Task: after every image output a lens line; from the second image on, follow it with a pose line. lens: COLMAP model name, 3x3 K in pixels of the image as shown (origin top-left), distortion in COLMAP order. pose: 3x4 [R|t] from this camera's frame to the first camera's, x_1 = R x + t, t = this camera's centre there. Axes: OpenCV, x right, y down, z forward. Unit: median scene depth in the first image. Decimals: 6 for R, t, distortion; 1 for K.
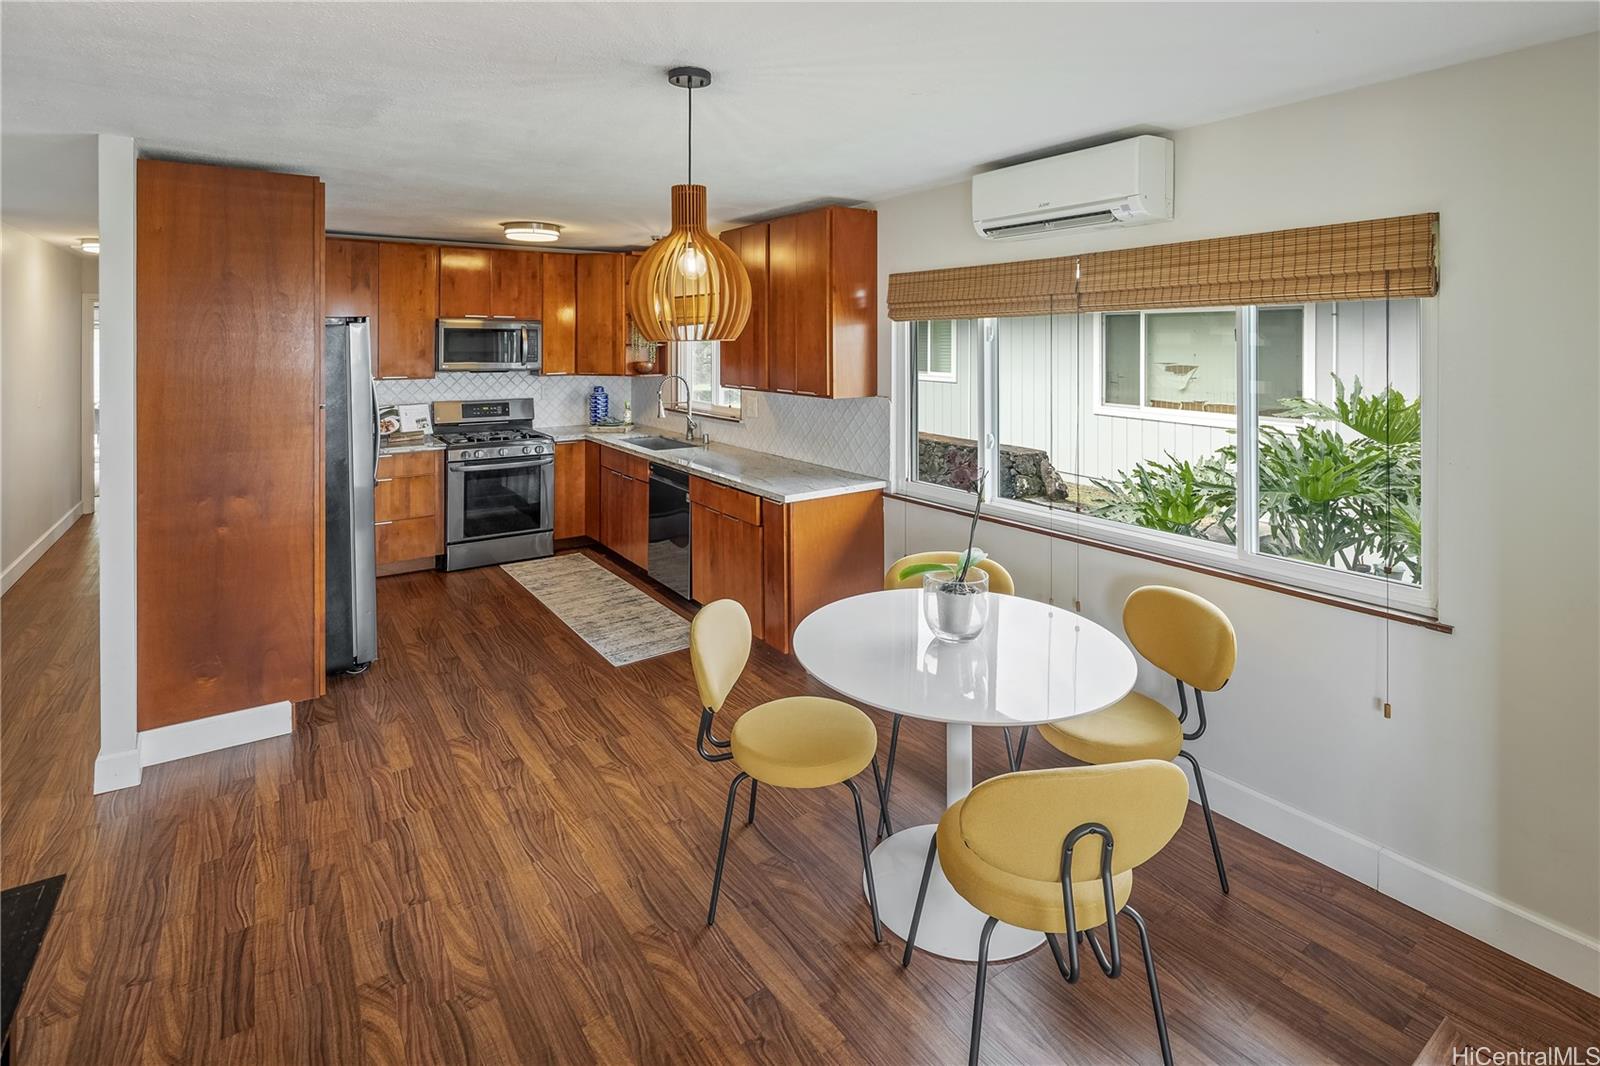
lens RADIAL K [[776.7, 0, 805.9], [0, 776.7, 336.1], [0, 0, 1]] dist [0.002968, -0.004552]
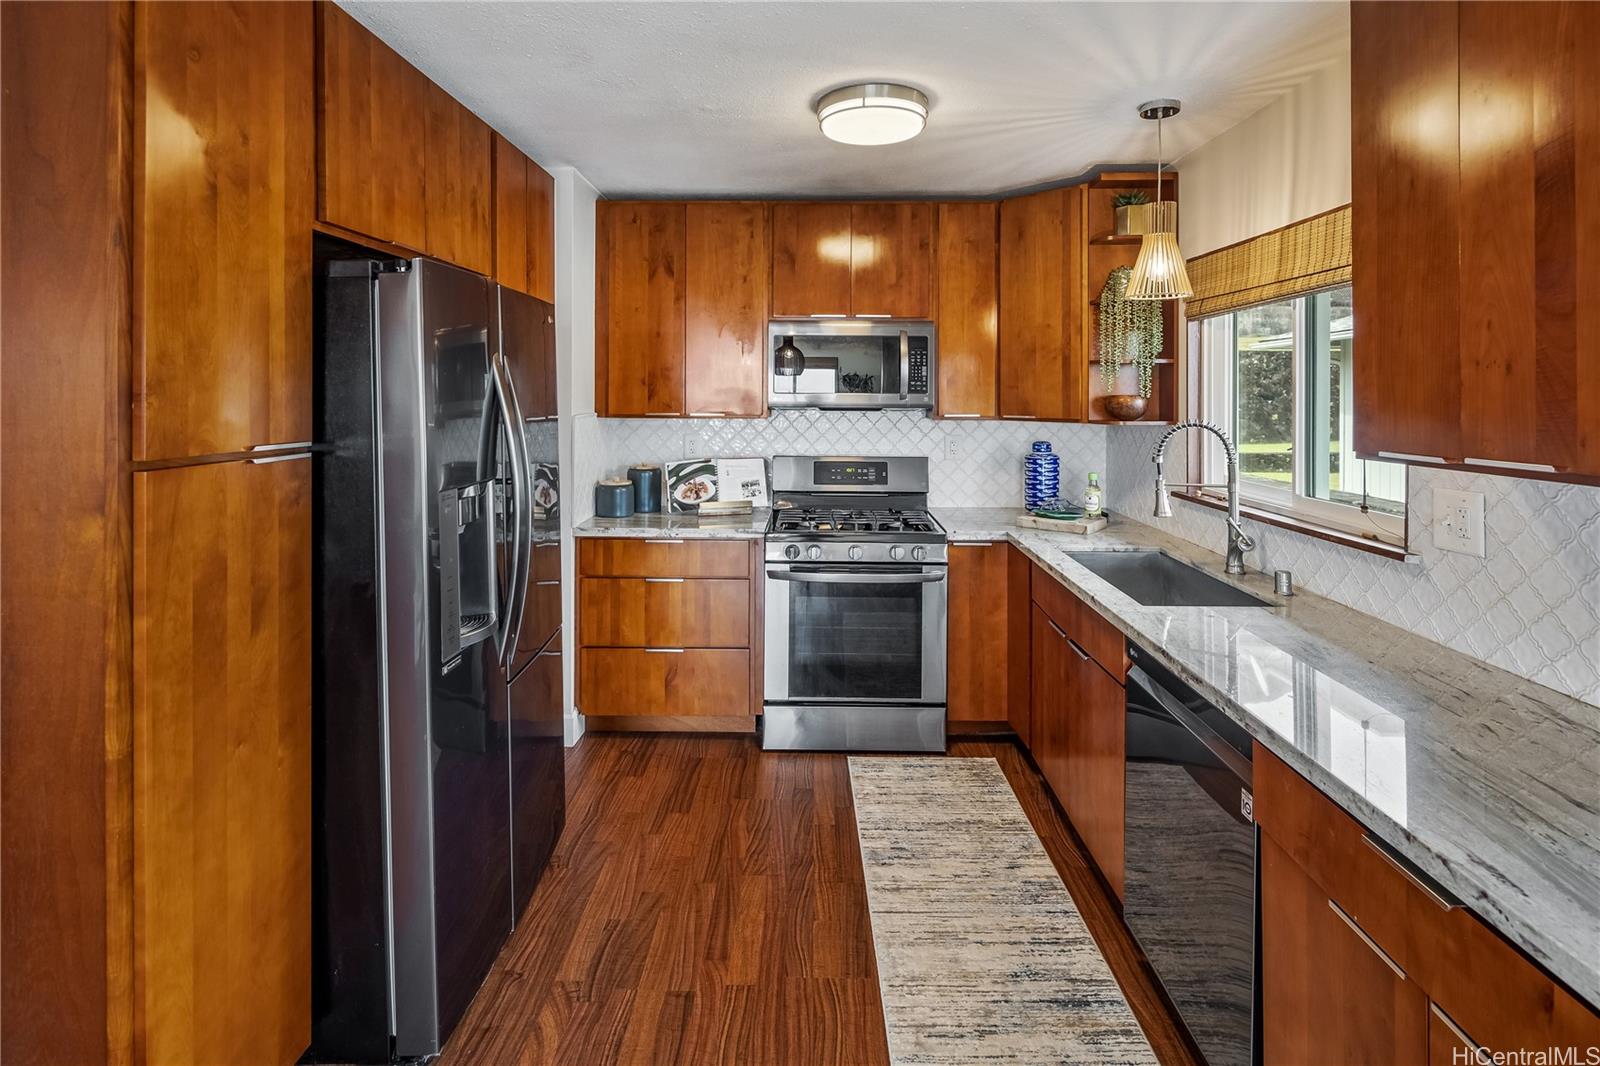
lens RADIAL K [[776.7, 0, 825.5], [0, 776.7, 387.5], [0, 0, 1]] dist [0.002968, -0.004552]
pose [[0.813664, -0.001722, -0.581332, -0.077028], [0.000949, 0.999998, -0.001633, 0.029706], [0.581334, 0.000777, 0.813665, 0.498742]]
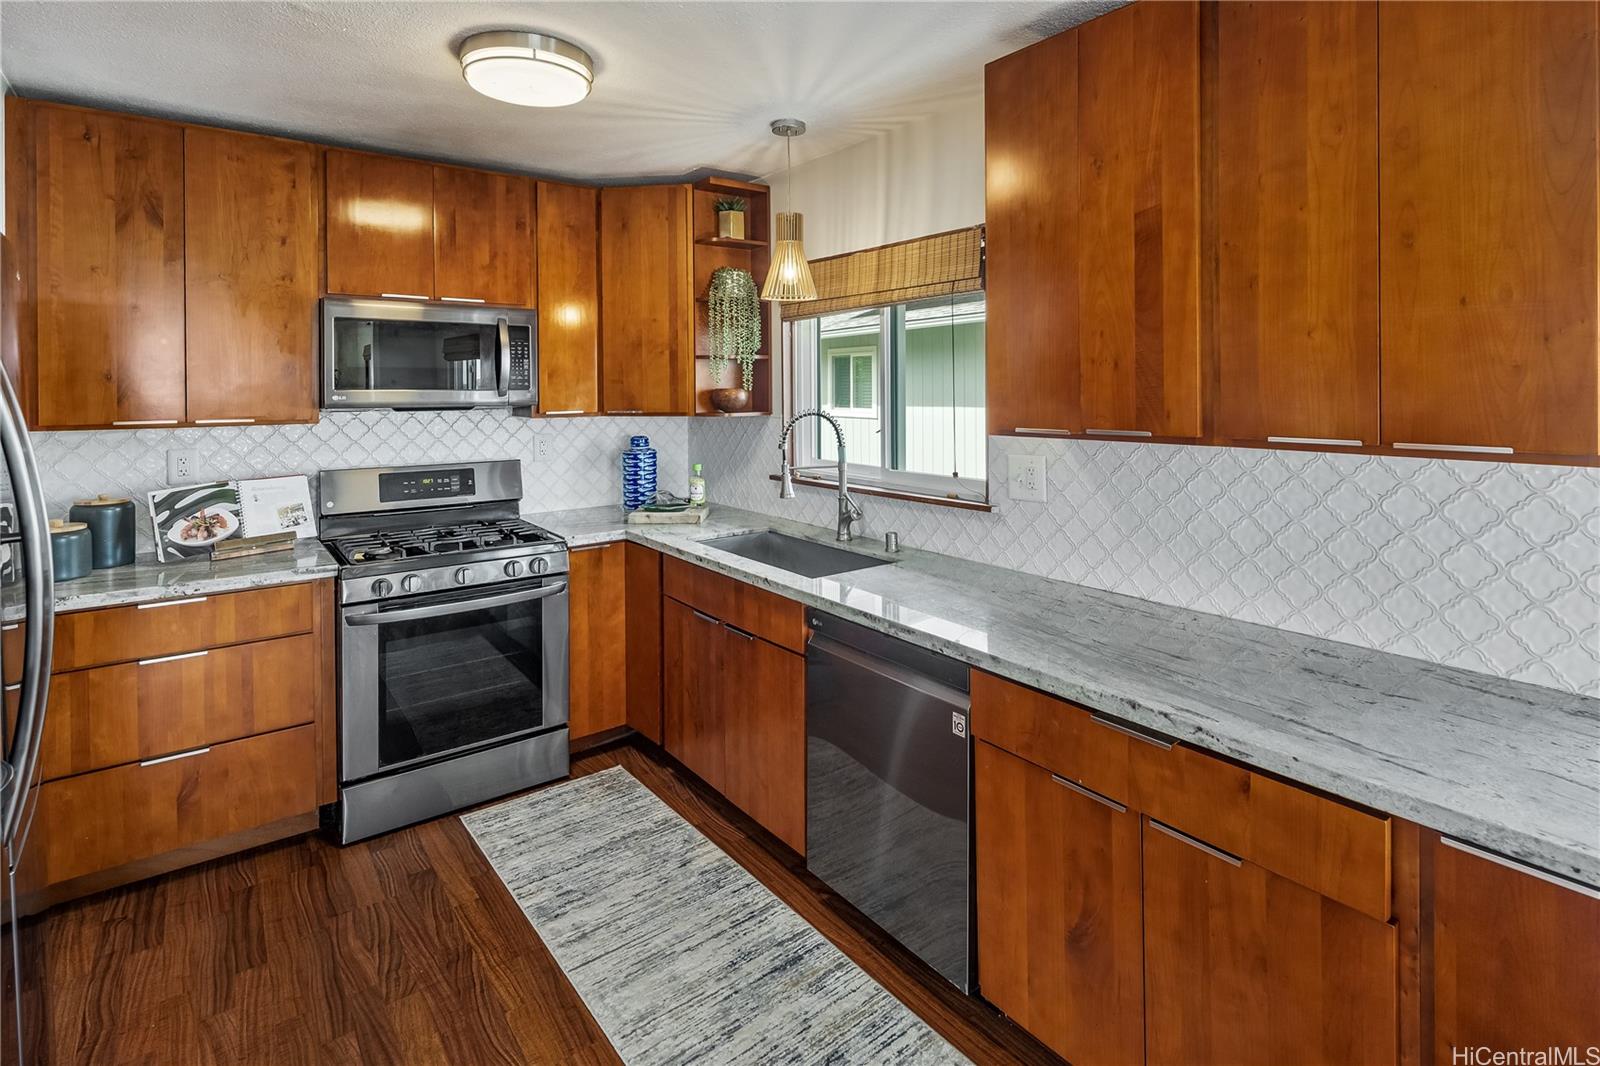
lens RADIAL K [[776.7, 0, 798.0], [0, 776.7, 389.9], [0, 0, 1]] dist [0.002968, -0.004552]
pose [[0.999184, -0.007876, 0.039623, -0.189639], [0.007560, 0.999938, 0.008121, 0.030756], [-0.039685, -0.007815, 0.999182, 0.482454]]
